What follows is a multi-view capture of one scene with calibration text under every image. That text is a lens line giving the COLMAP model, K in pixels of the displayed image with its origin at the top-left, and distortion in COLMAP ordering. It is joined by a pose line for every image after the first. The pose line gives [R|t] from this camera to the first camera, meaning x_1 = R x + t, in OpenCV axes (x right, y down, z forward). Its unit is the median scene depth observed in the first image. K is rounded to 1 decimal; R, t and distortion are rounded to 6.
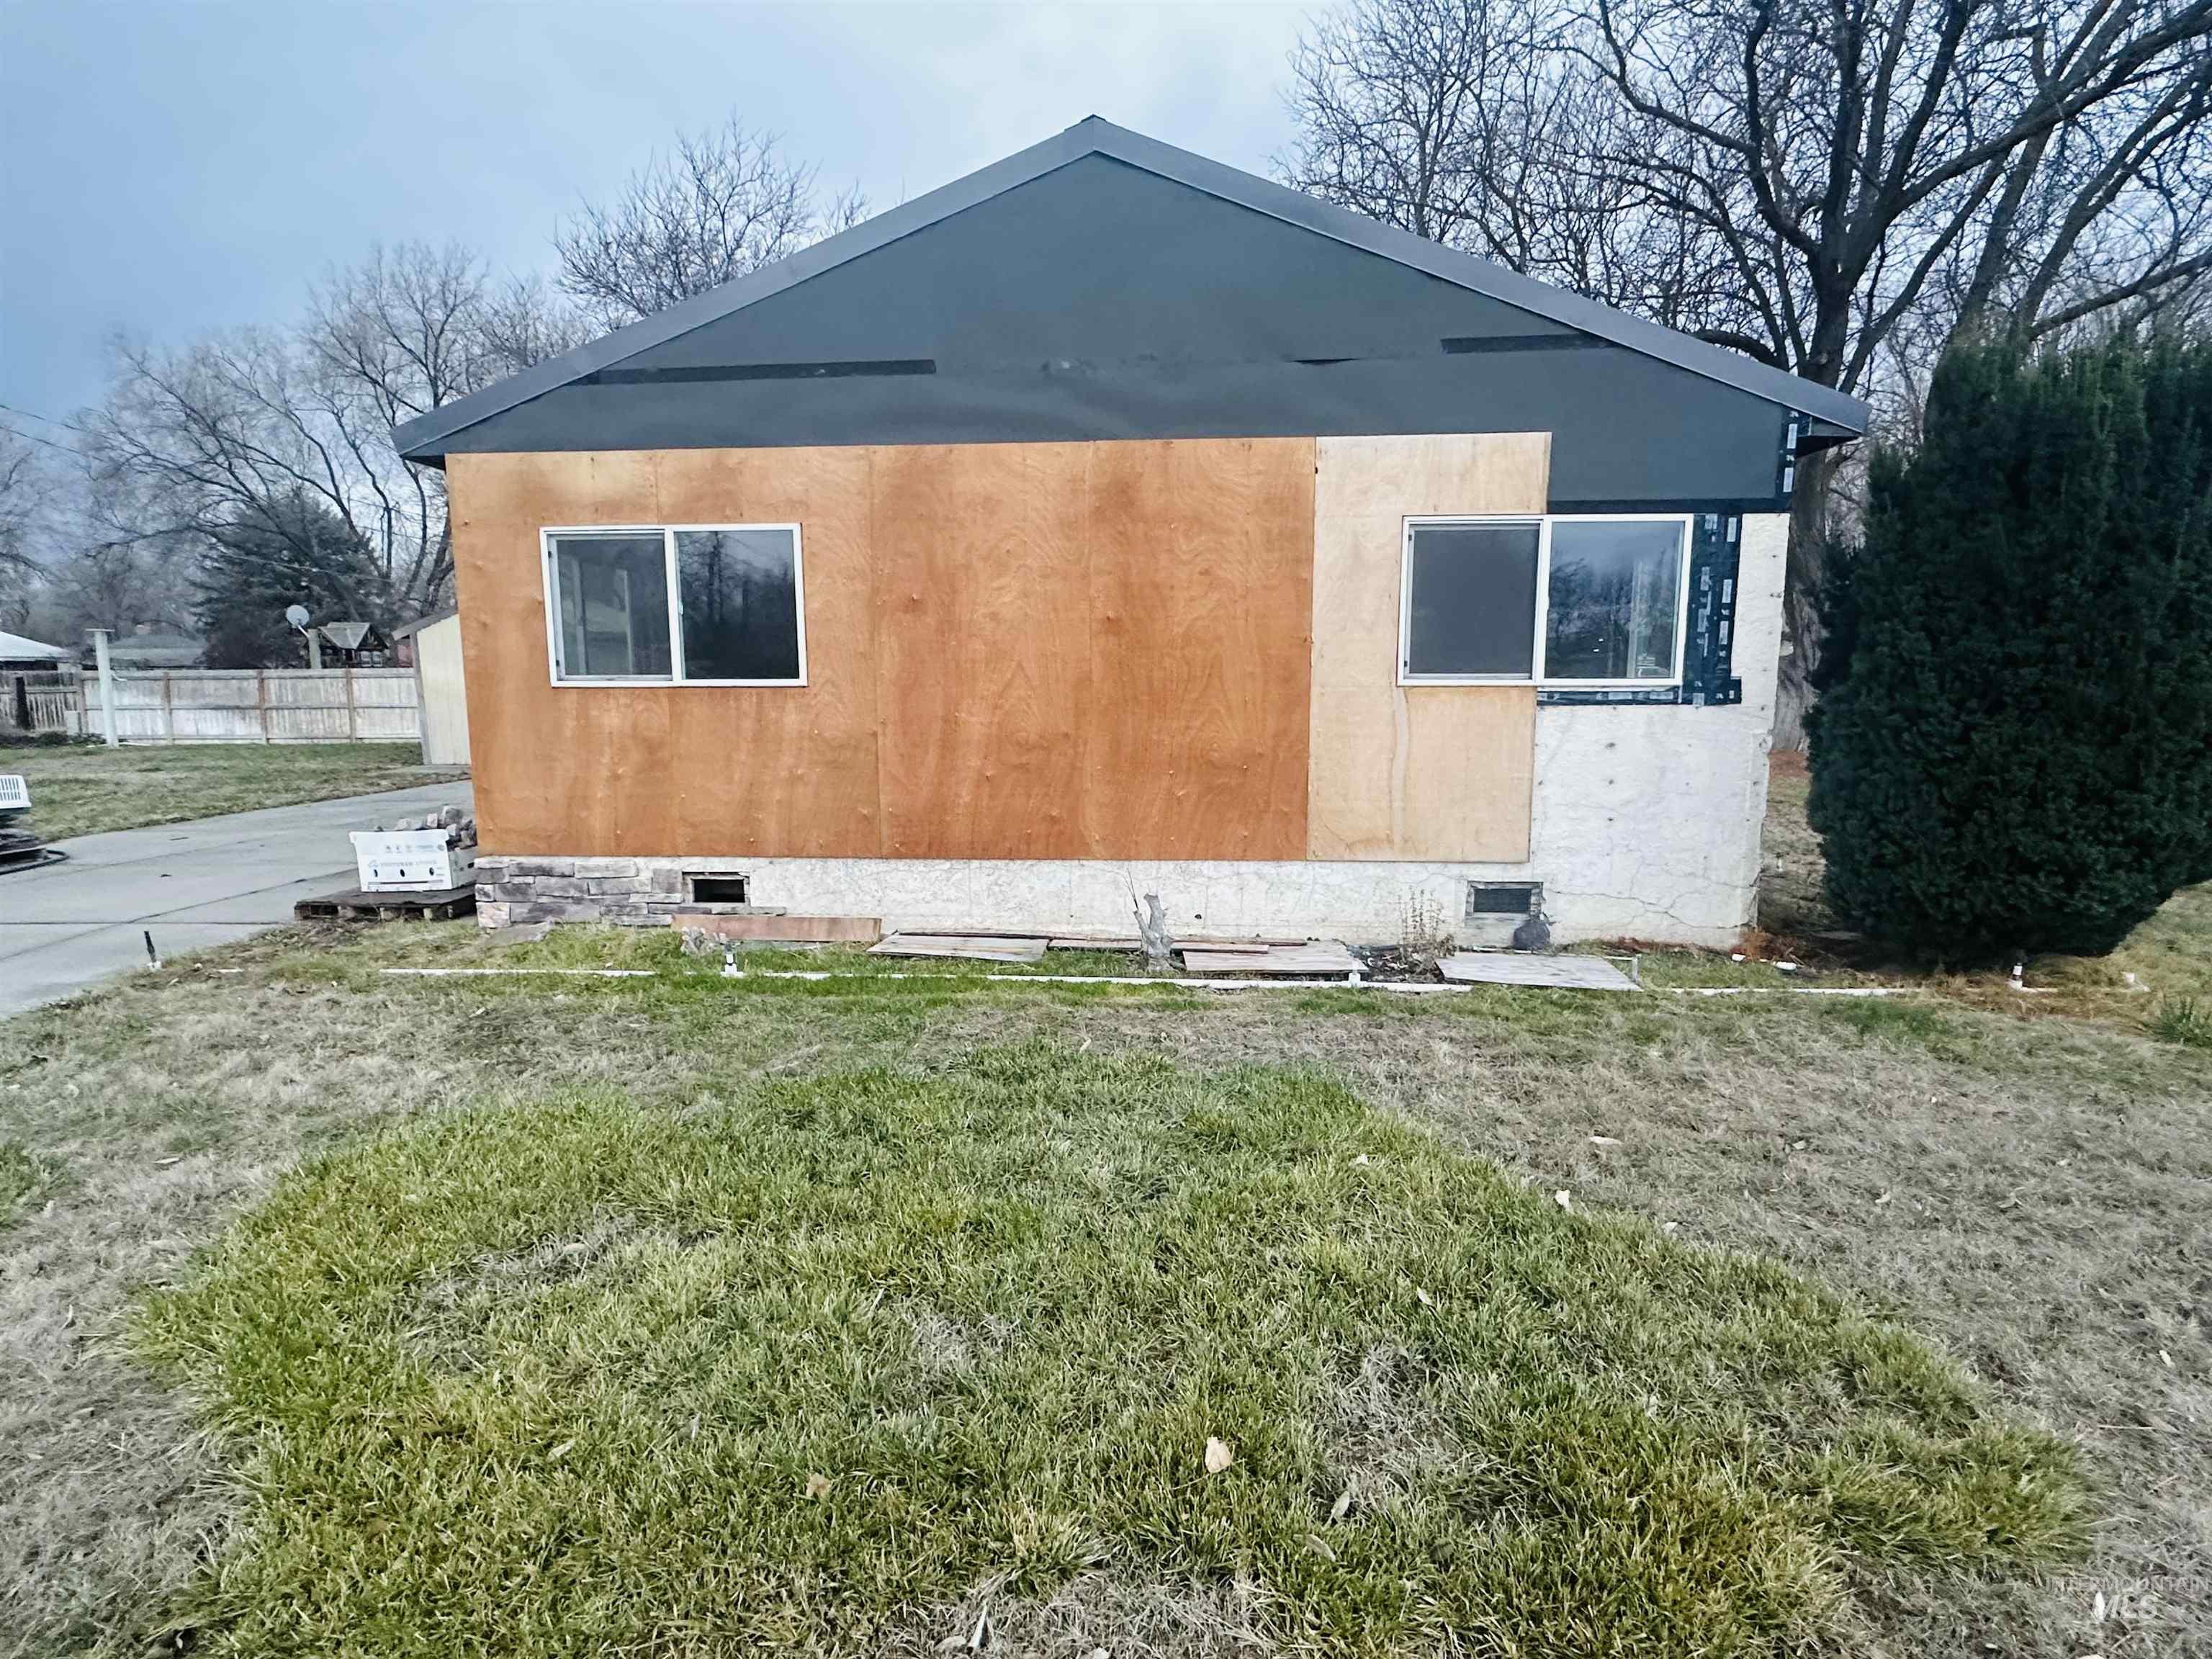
lens RADIAL K [[1128.0, 0, 1106.0], [0, 1128.0, 834.8], [0, 0, 1]] dist [-0.004025, 0.000616]
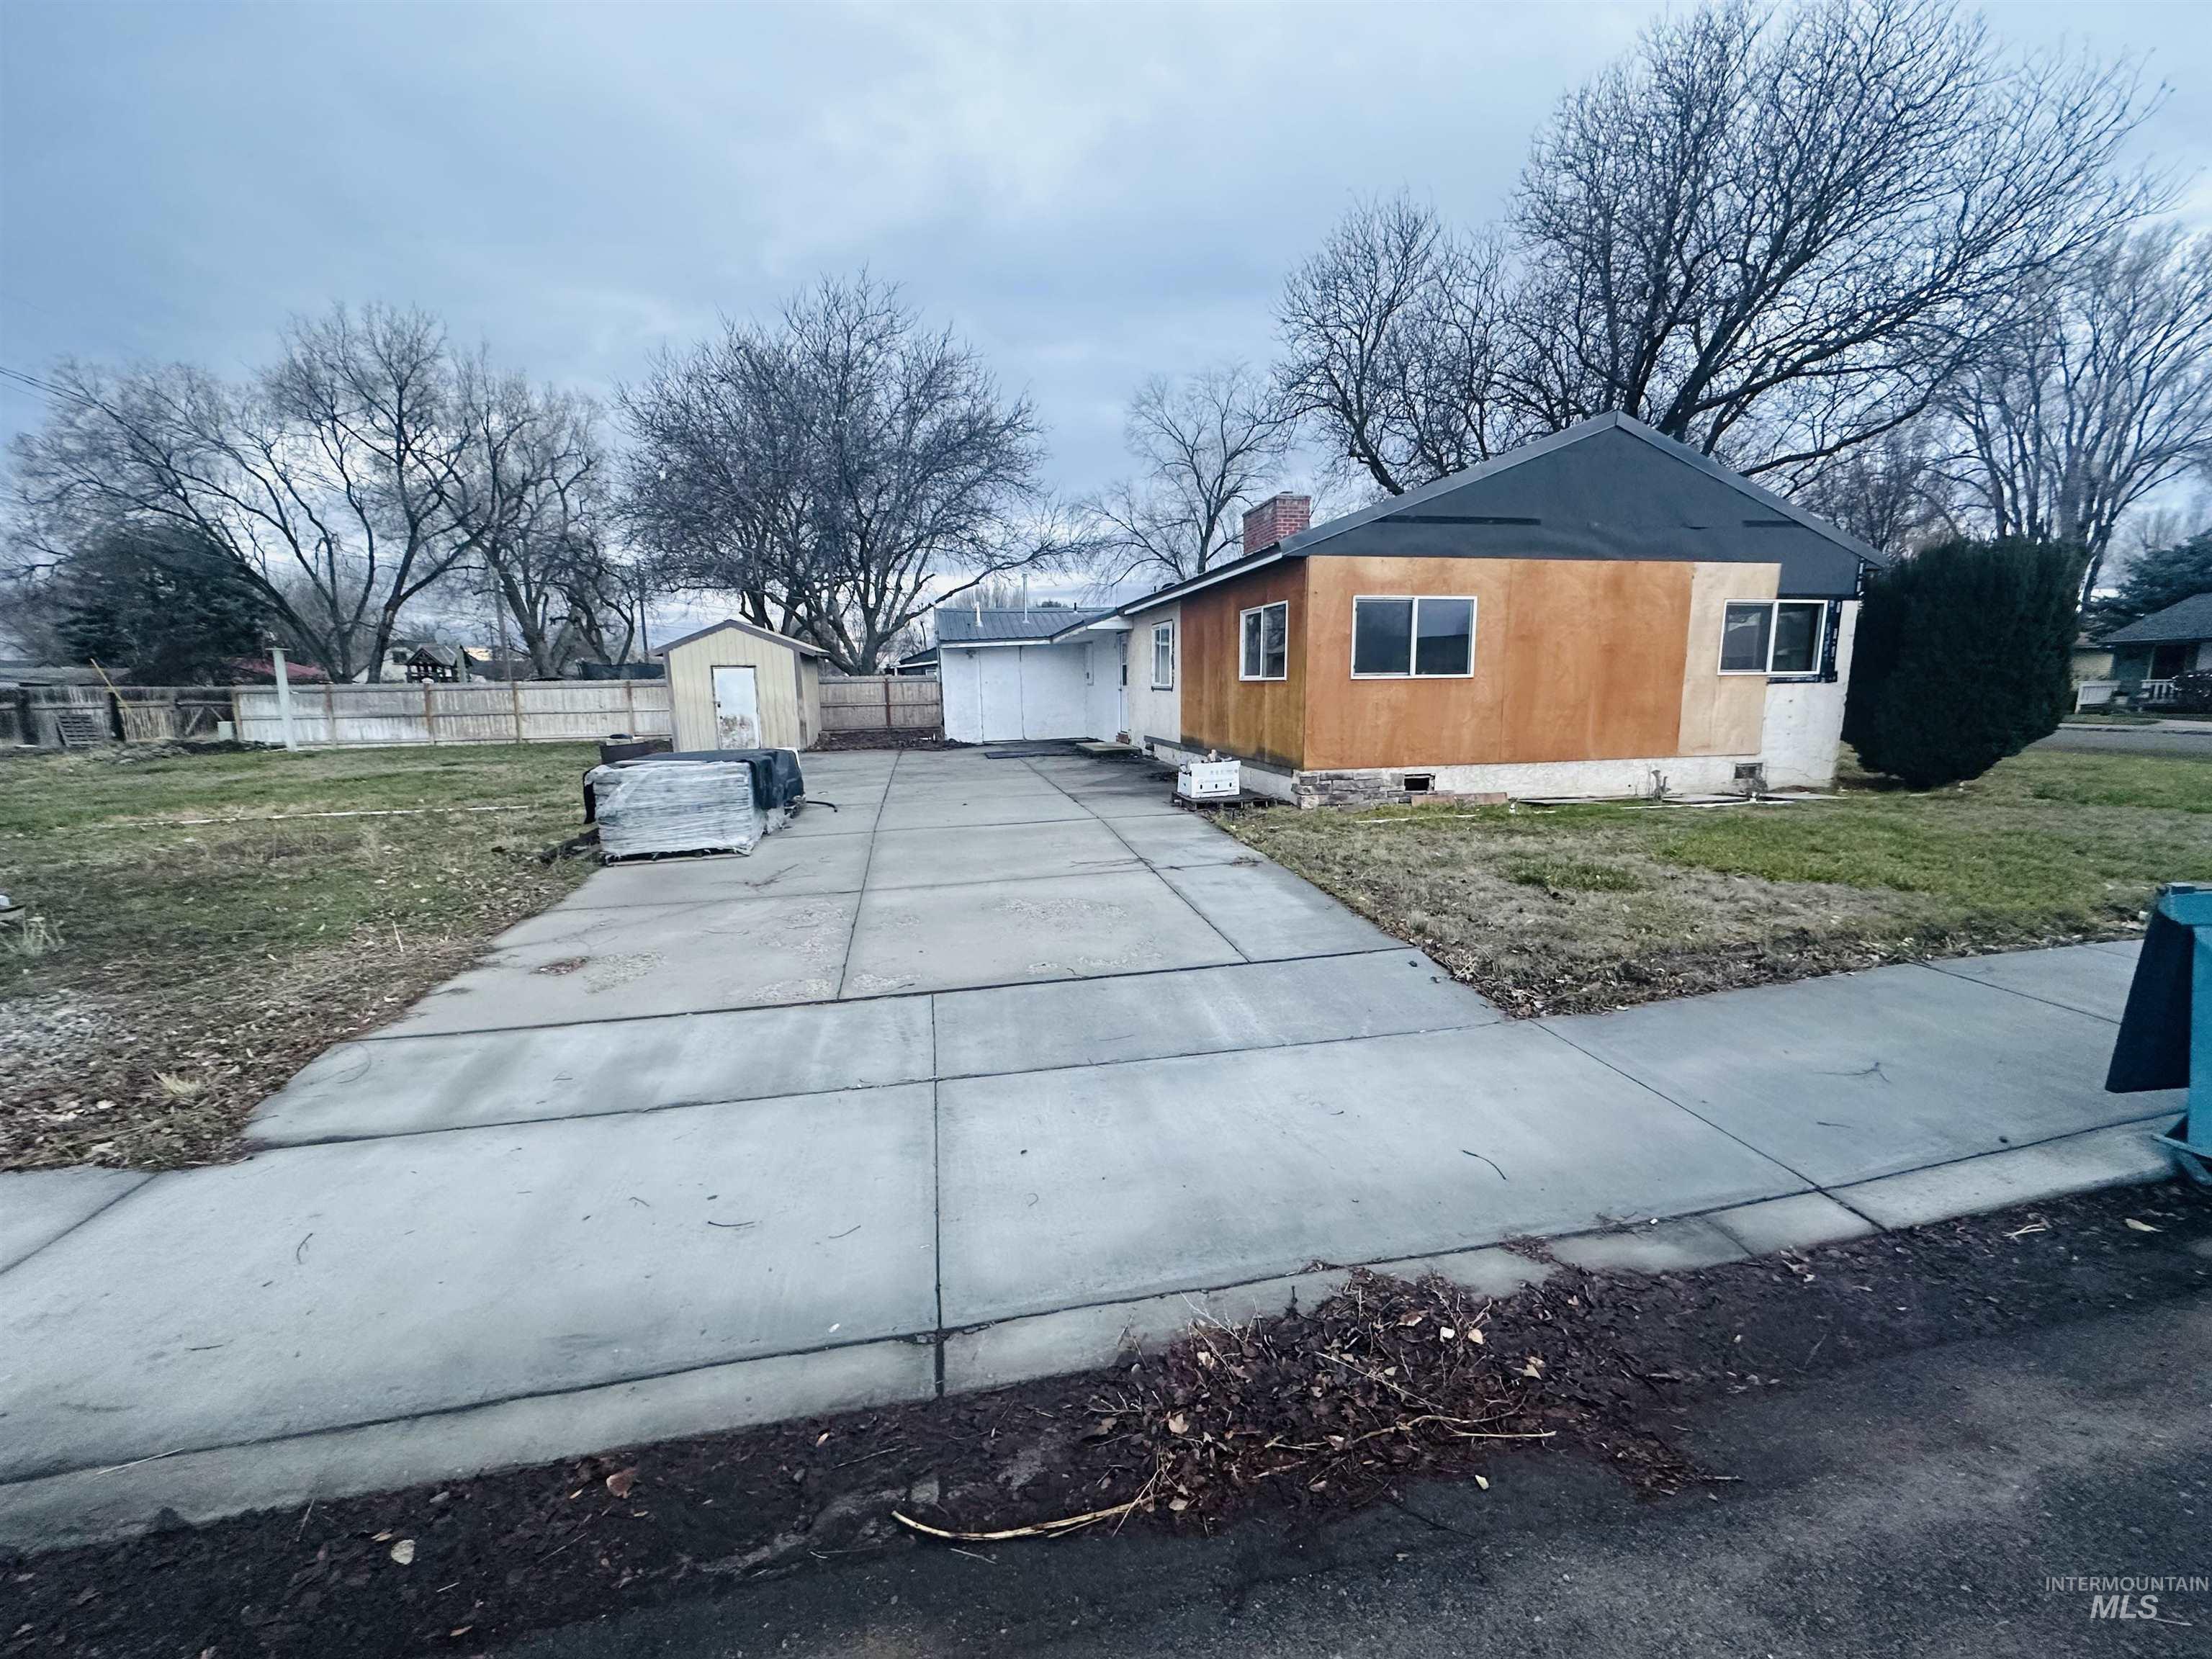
lens RADIAL K [[880.5, 0, 1106.0], [0, 880.5, 829.5], [0, 0, 1]] dist [-0.001774, 0.000239]
pose [[0.962188, -0.052510, 0.267275, -1.369450], [0.047159, 0.998538, 0.026407, 0.067166], [-0.268271, -0.012804, 0.963258, -0.344026]]
